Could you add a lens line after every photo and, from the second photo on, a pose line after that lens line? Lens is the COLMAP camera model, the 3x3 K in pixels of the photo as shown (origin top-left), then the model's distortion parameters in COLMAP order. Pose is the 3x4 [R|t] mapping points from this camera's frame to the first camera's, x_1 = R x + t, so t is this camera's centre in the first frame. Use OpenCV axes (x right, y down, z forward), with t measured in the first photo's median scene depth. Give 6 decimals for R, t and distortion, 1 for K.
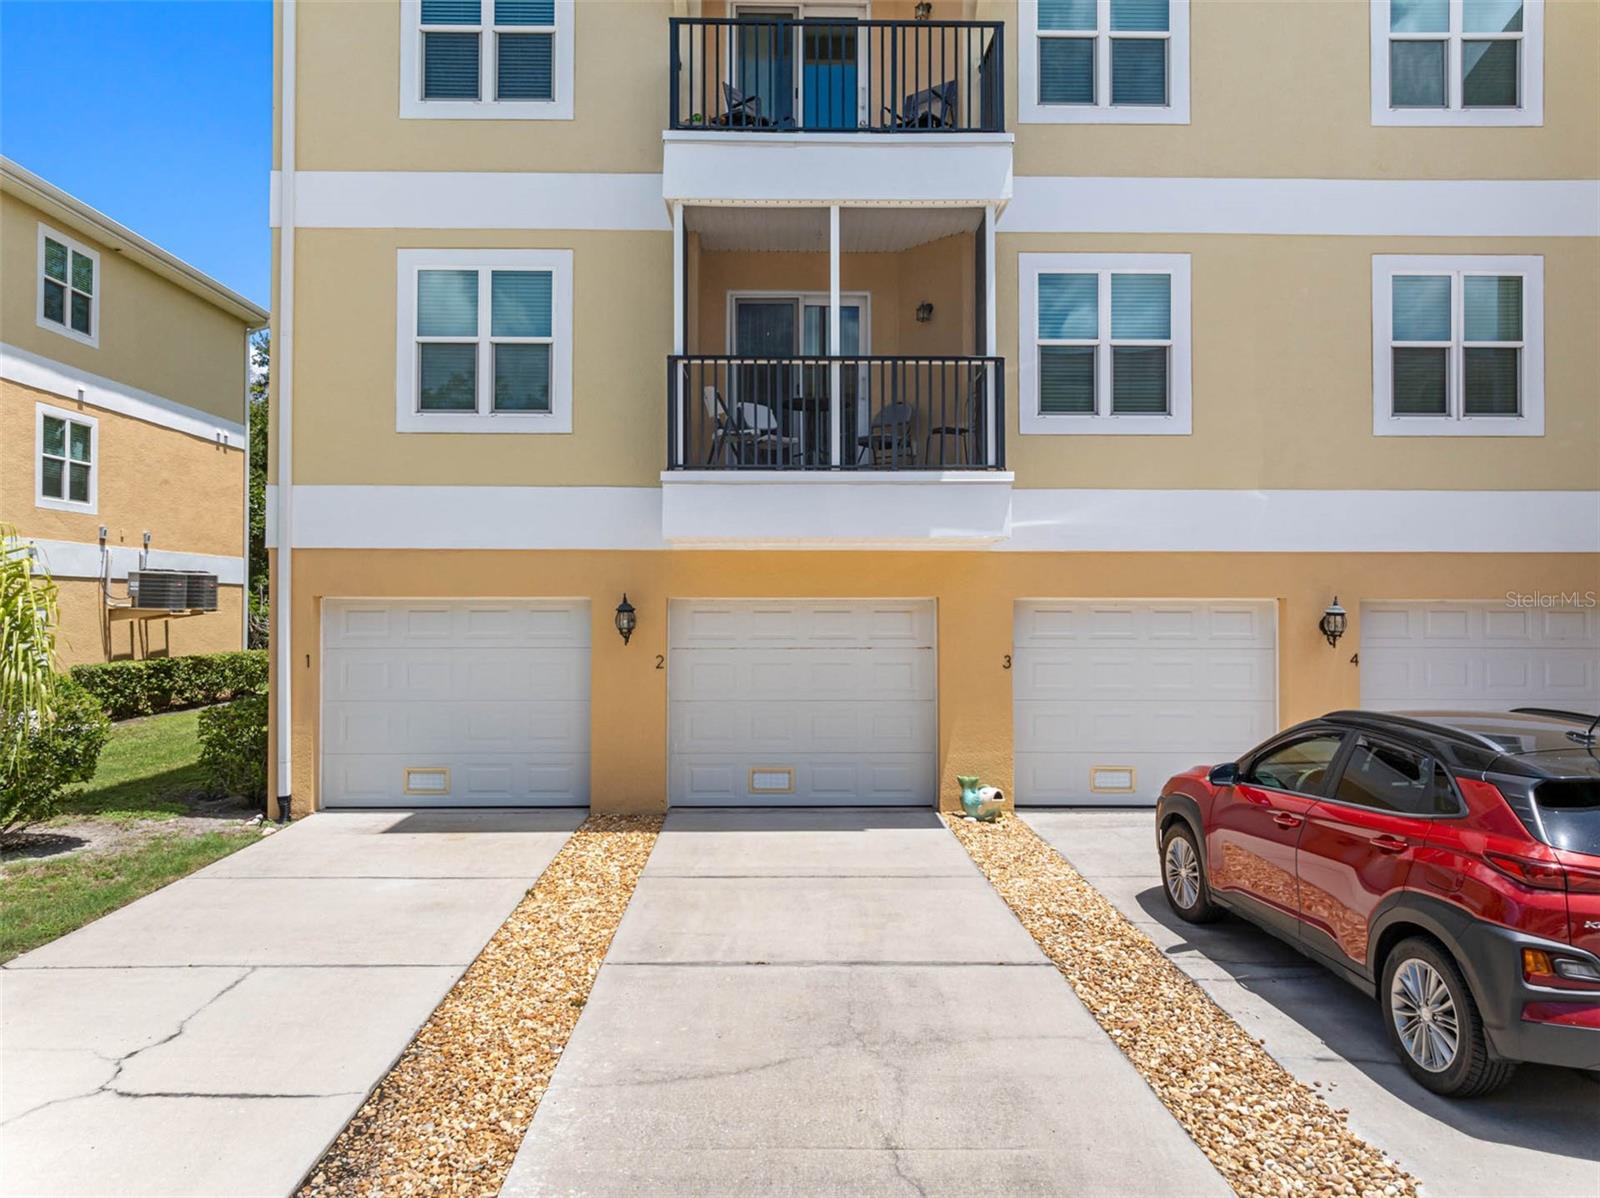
lens RADIAL K [[1111.7, 0, 795.9], [0, 1111.7, 596.3], [0, 0, 1]] dist [-0.003618, 0.001290]
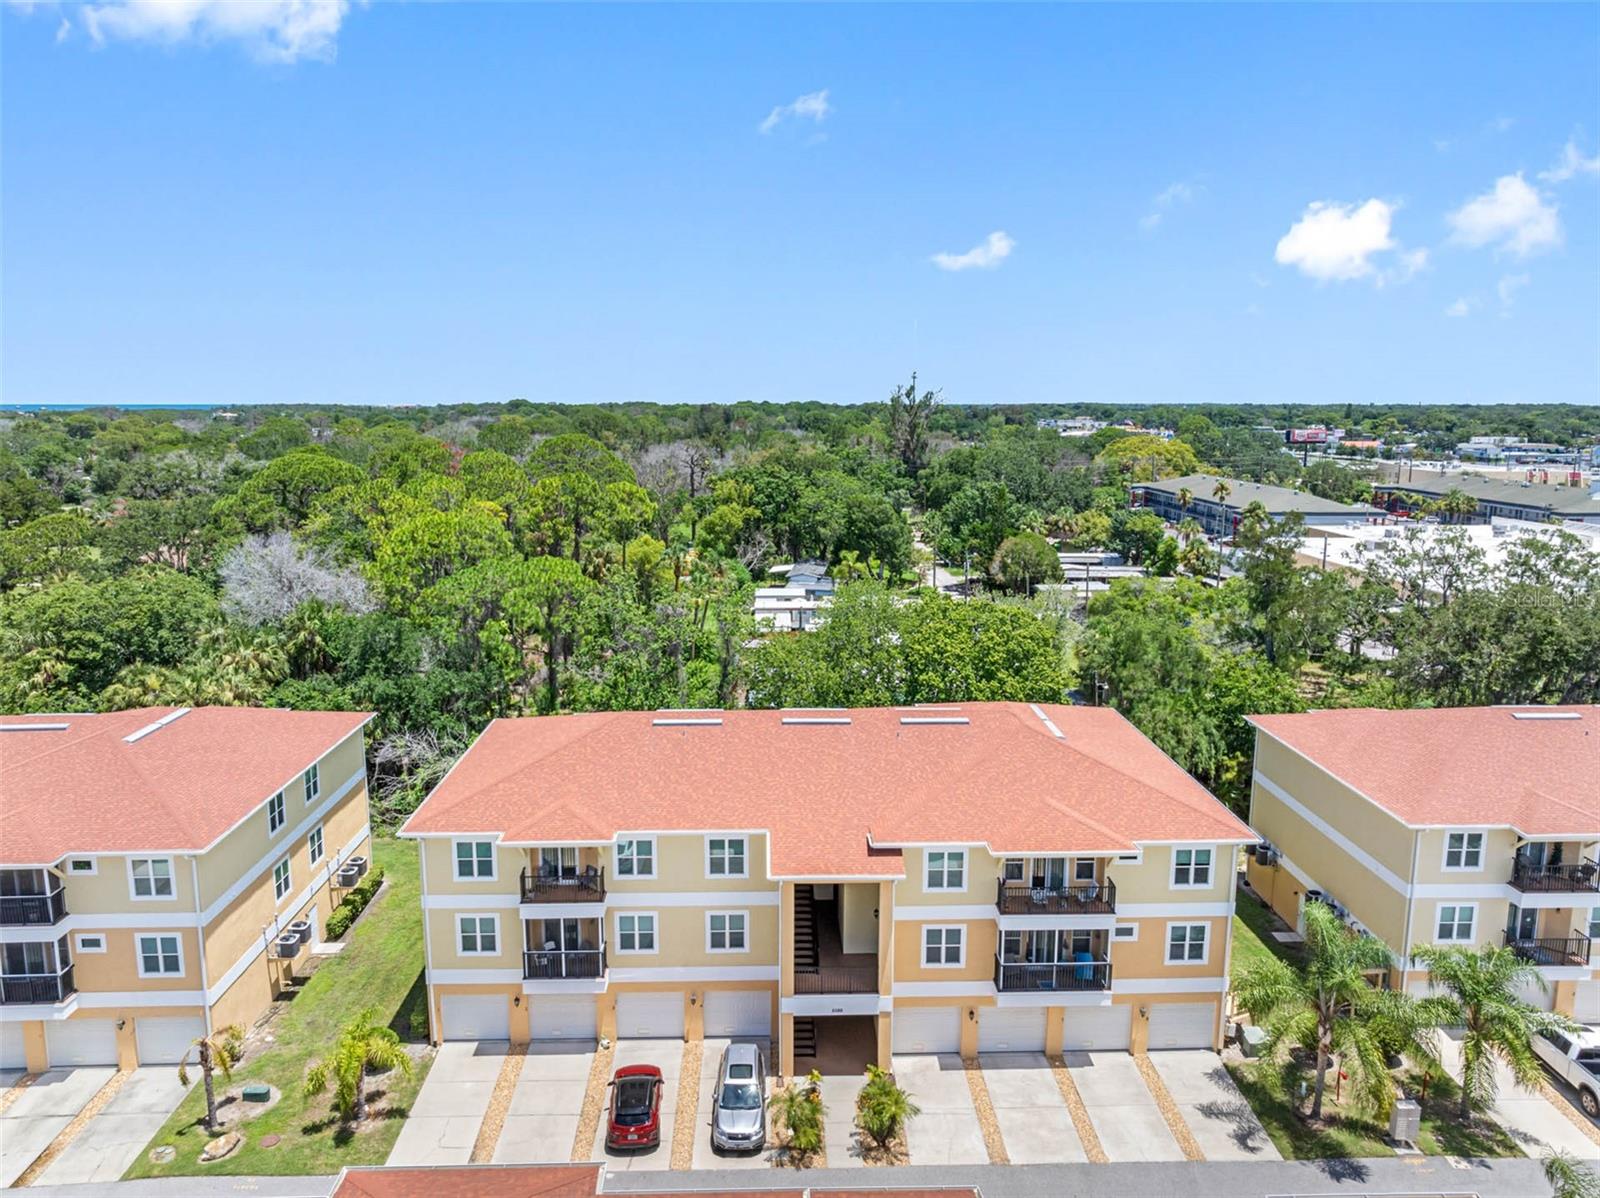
lens RADIAL K [[1111.7, 0, 795.4], [0, 1111.7, 600.4], [0, 0, 1]] dist [-0.003618, 0.001290]
pose [[0.999820, -0.000118, 0.018982, 0.769914], [-0.003496, 0.981736, 0.190219, -2.144676], [-0.018658, -0.190251, 0.981558, -2.663384]]
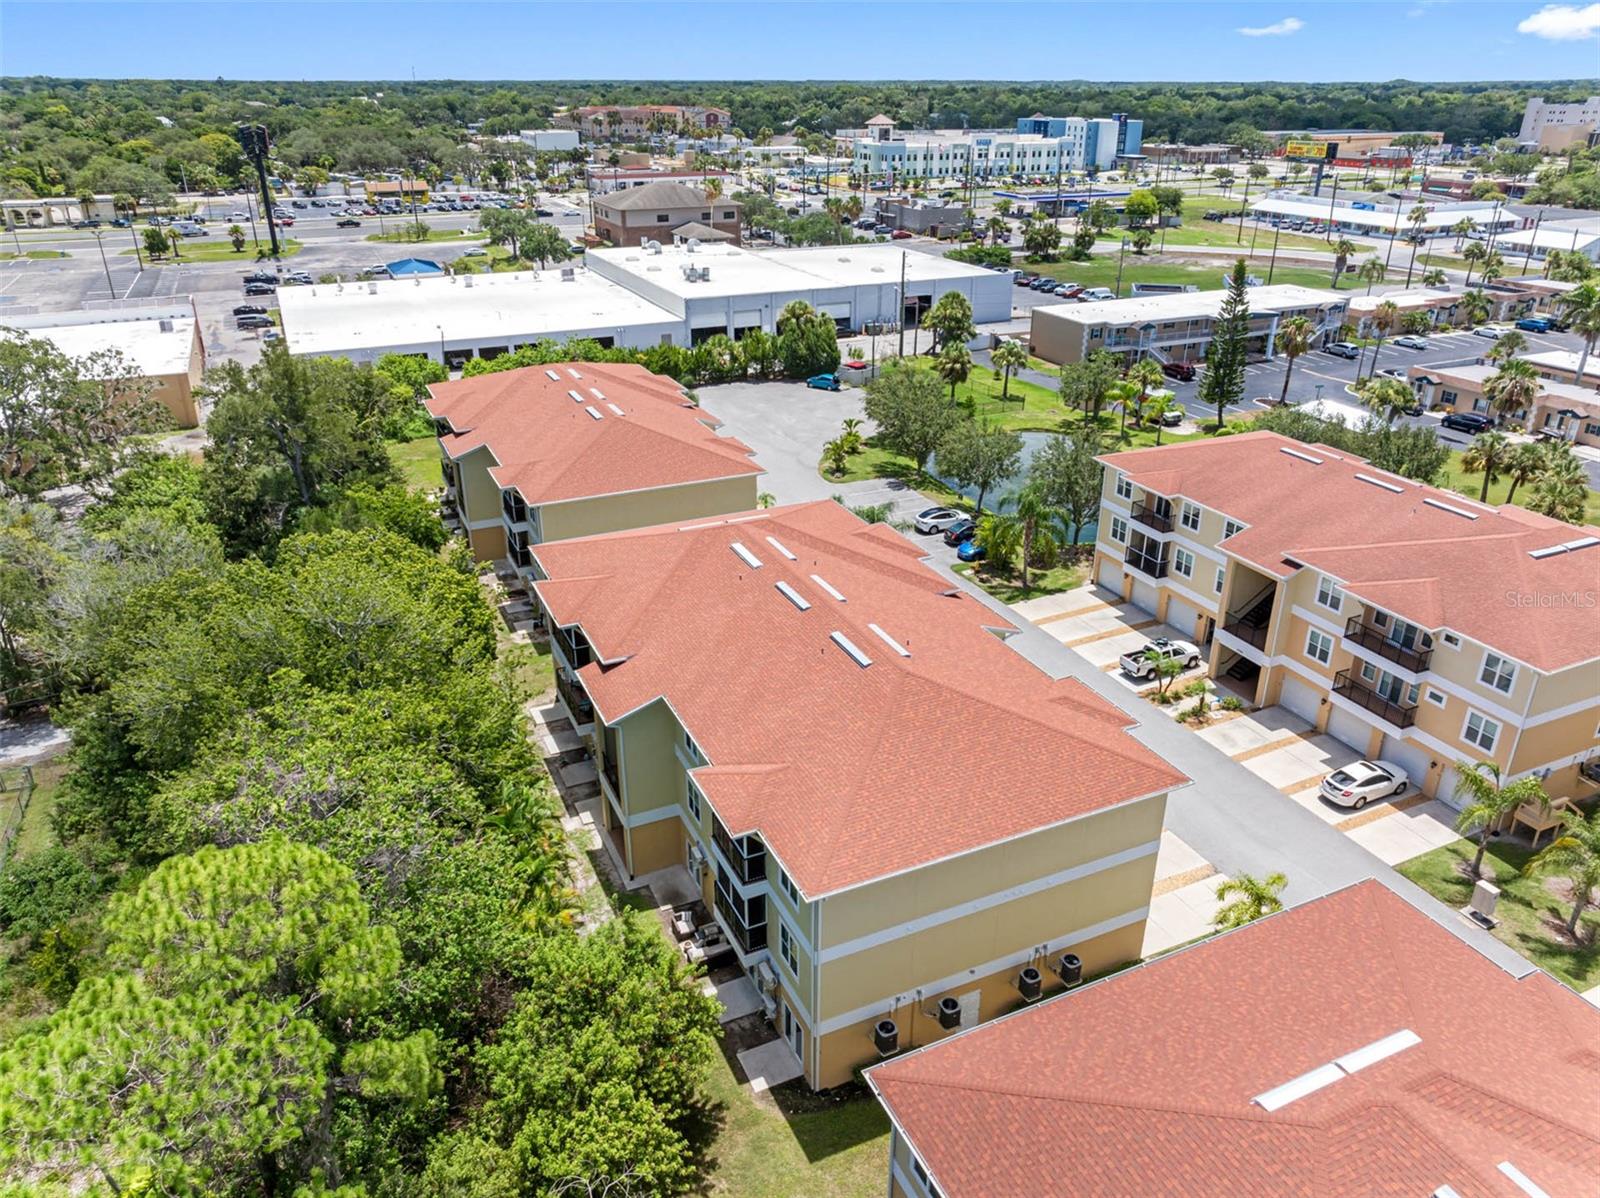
lens RADIAL K [[1111.7, 0, 798.3], [0, 1111.7, 595.9], [0, 0, 1]] dist [-0.003618, 0.001290]
pose [[0.409622, 0.390104, -0.824638, 4.703274], [0.008752, 0.902233, 0.431159, -2.825160], [0.912213, -0.183830, 0.366161, -3.380536]]
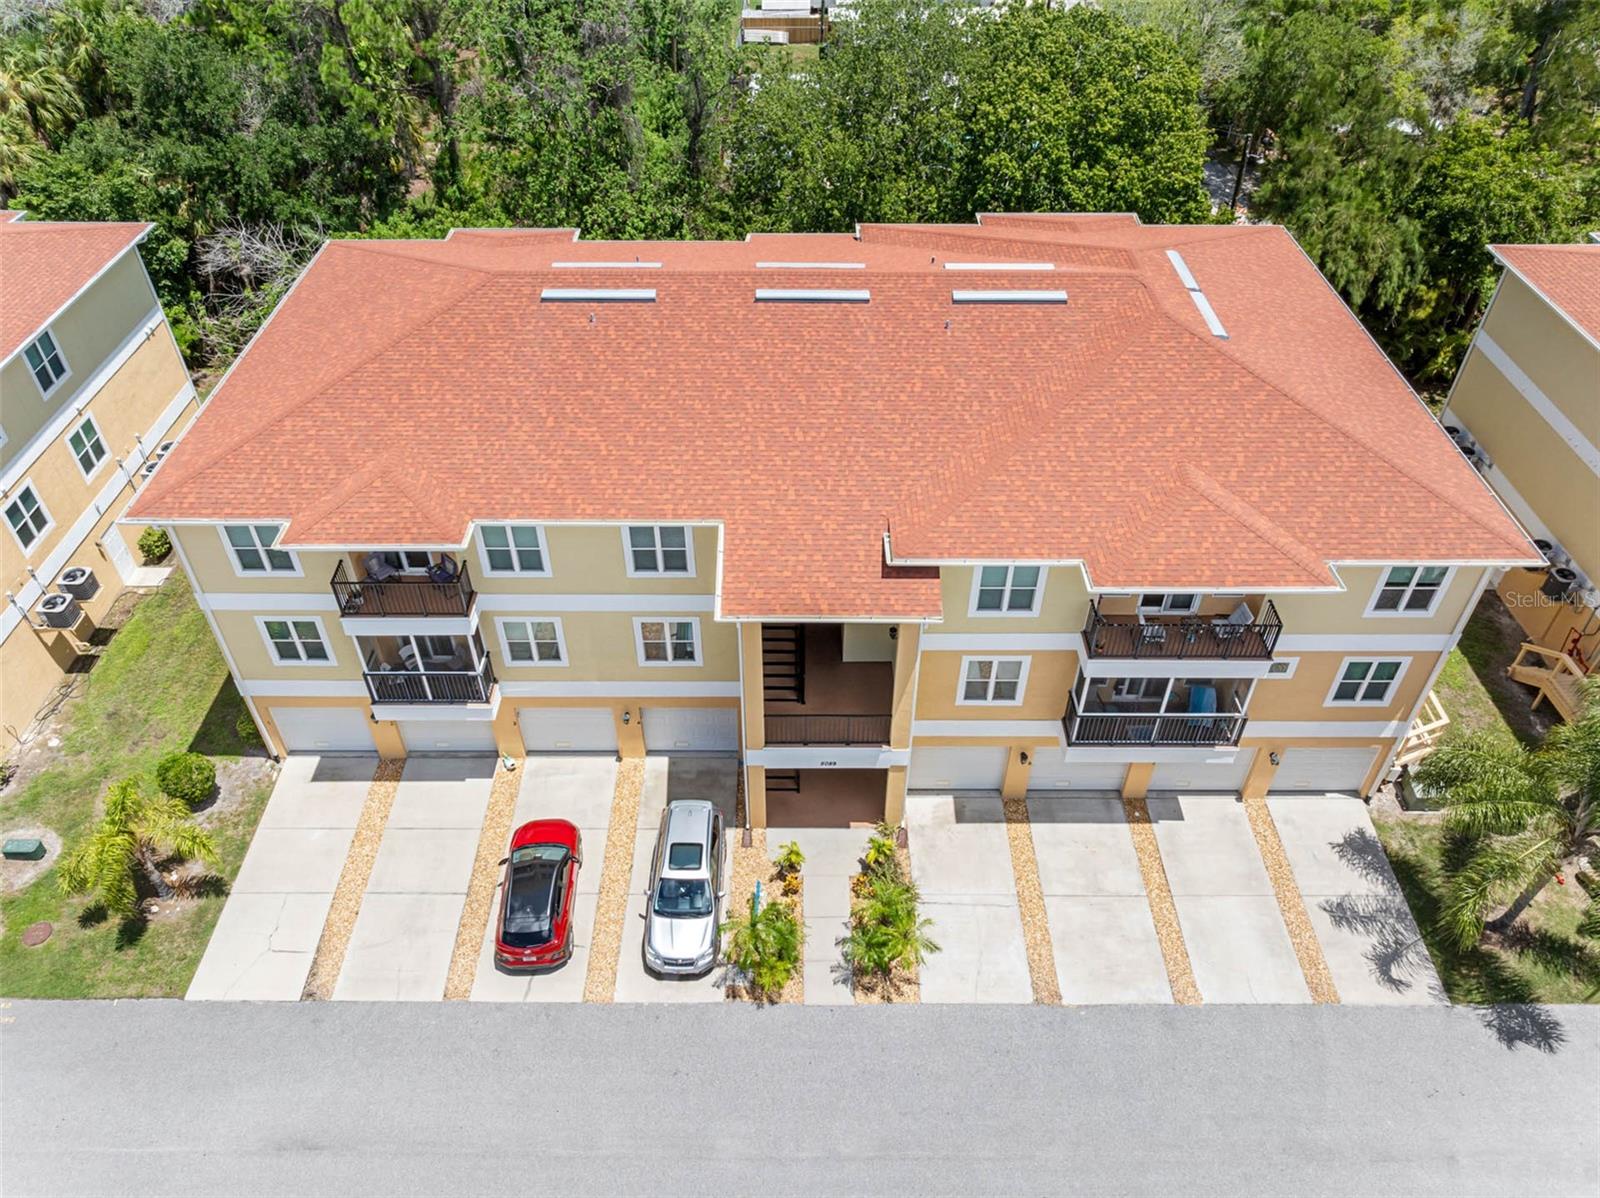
lens RADIAL K [[1111.7, 0, 797.4], [0, 1111.7, 586.1], [0, 0, 1]] dist [-0.003618, 0.001290]
pose [[0.999940, 0.009336, -0.005777, 0.923223], [-0.003084, 0.743864, 0.668324, -2.091641], [0.010537, -0.668266, 0.743848, -0.862831]]
